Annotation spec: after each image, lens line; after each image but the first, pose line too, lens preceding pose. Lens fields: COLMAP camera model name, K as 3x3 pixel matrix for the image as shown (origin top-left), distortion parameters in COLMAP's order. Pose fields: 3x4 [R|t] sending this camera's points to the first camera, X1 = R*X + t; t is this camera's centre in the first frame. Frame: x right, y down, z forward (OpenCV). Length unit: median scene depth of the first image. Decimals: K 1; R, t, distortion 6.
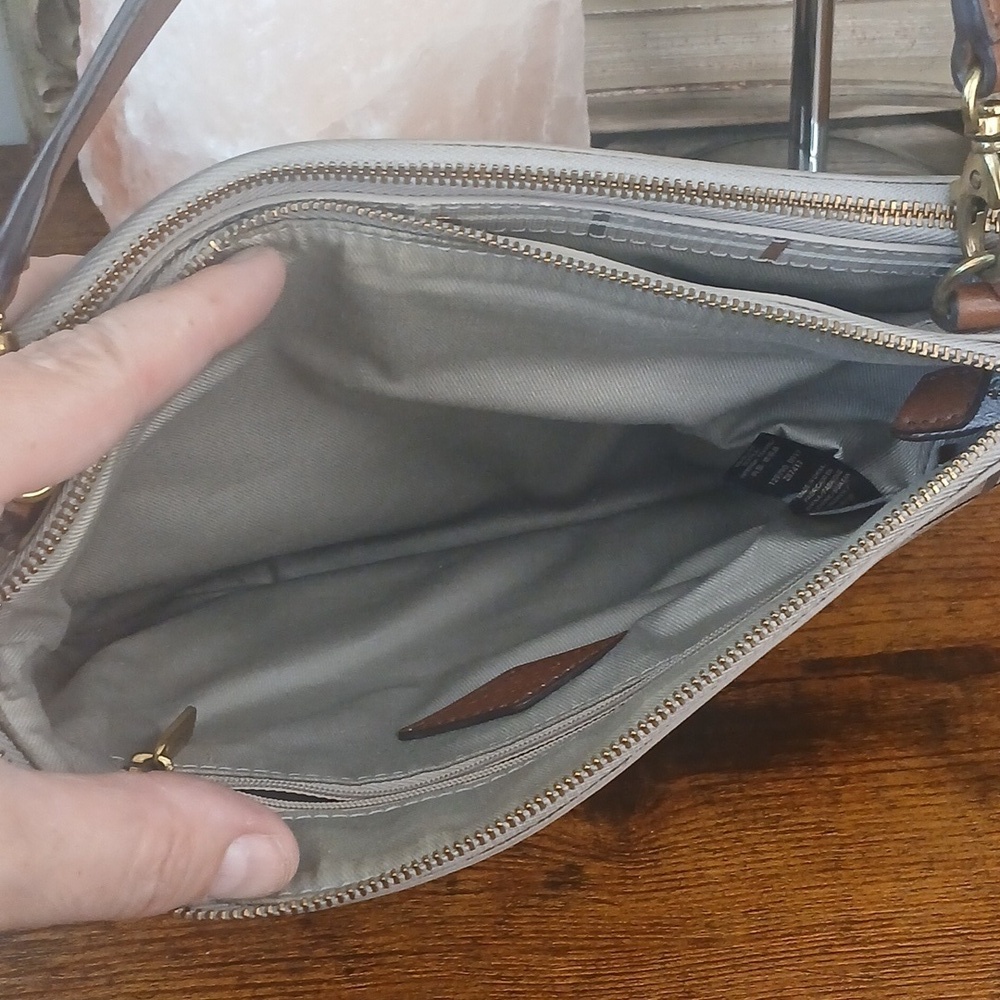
lens RADIAL K [[1689.3, 0, 500.0], [0, 1689.3, 500.0], [0, 0, 1]] dist [0.171264, -0.499725]
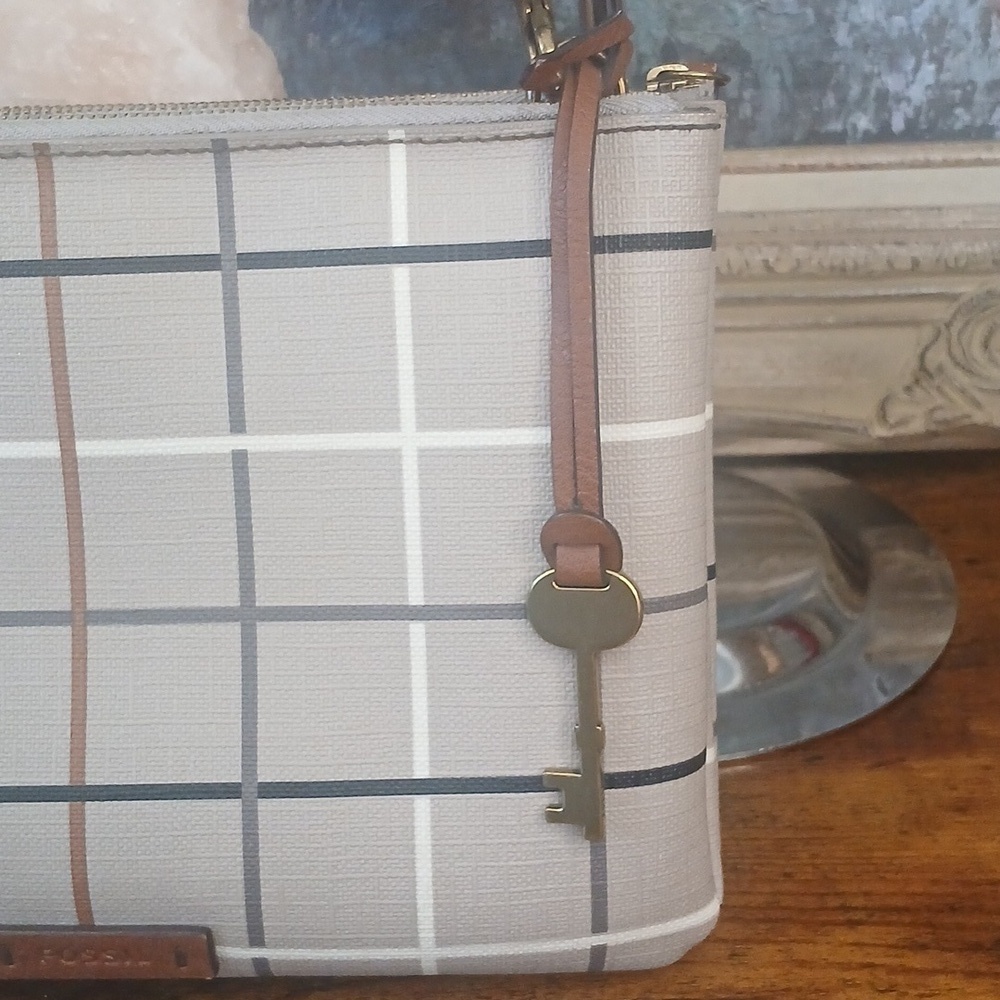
lens RADIAL K [[1689.3, 0, 500.0], [0, 1689.3, 500.0], [0, 0, 1]] dist [0.171264, -0.499725]
pose [[0.996062, 0.038006, -0.080097, 0.228828], [-0.060361, 0.952436, -0.298702, 0.116435], [0.064935, 0.302360, 0.950979, 0.180482]]
